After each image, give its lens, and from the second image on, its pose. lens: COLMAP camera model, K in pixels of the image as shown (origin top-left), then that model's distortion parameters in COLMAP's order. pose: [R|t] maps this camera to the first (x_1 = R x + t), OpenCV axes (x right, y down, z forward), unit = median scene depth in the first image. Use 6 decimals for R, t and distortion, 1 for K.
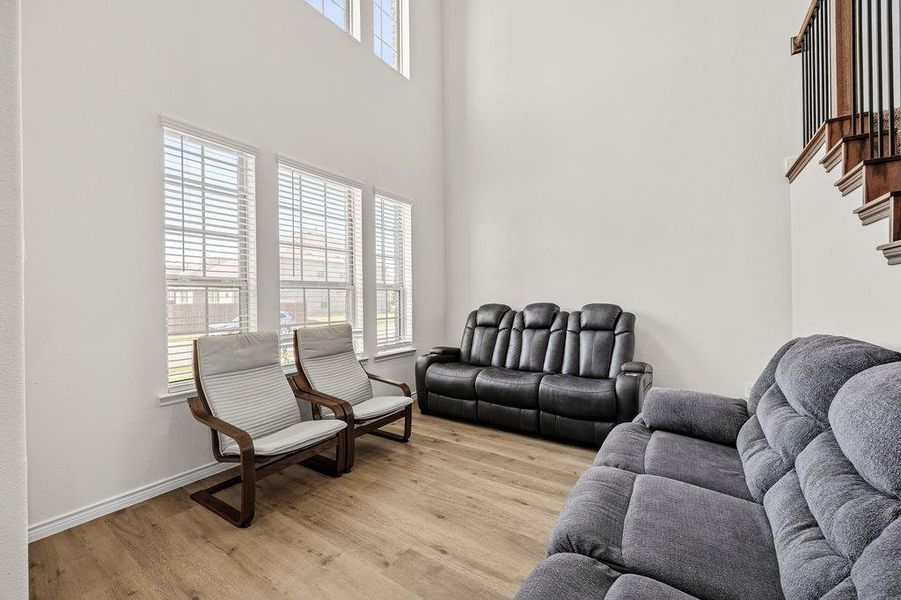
lens RADIAL K [[349.9, 0, 459.0], [0, 349.9, 298.4], [0, 0, 1]] dist [-0.000066, -0.000023]
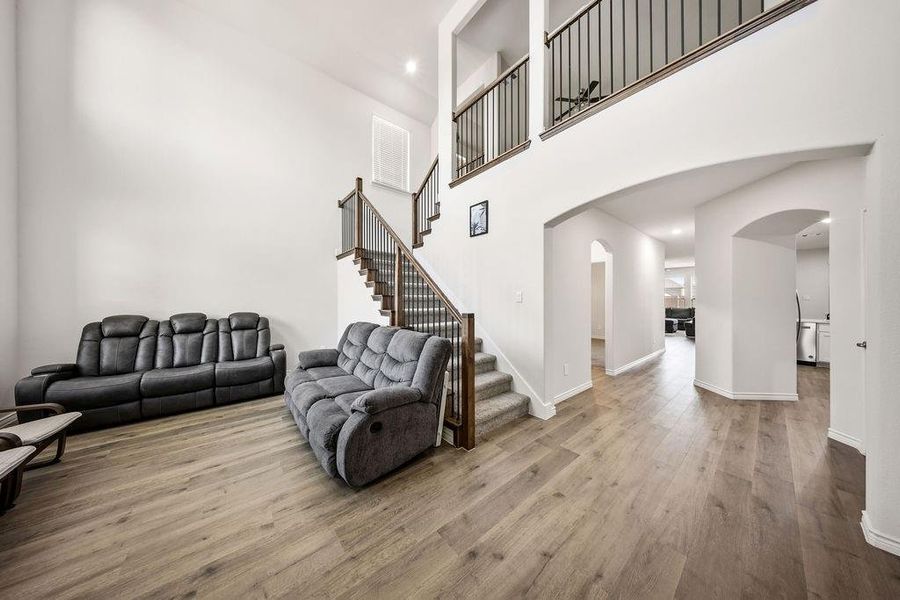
lens RADIAL K [[349.5, 0, 458.5], [0, 349.5, 298.4], [0, 0, 1]] dist [-0.000066, -0.000023]
pose [[0.296917, 0.000816, 0.954903, -0.824550], [-0.006240, 0.999980, 0.001085, -0.056949], [-0.954883, -0.006280, 0.296916, -0.381206]]
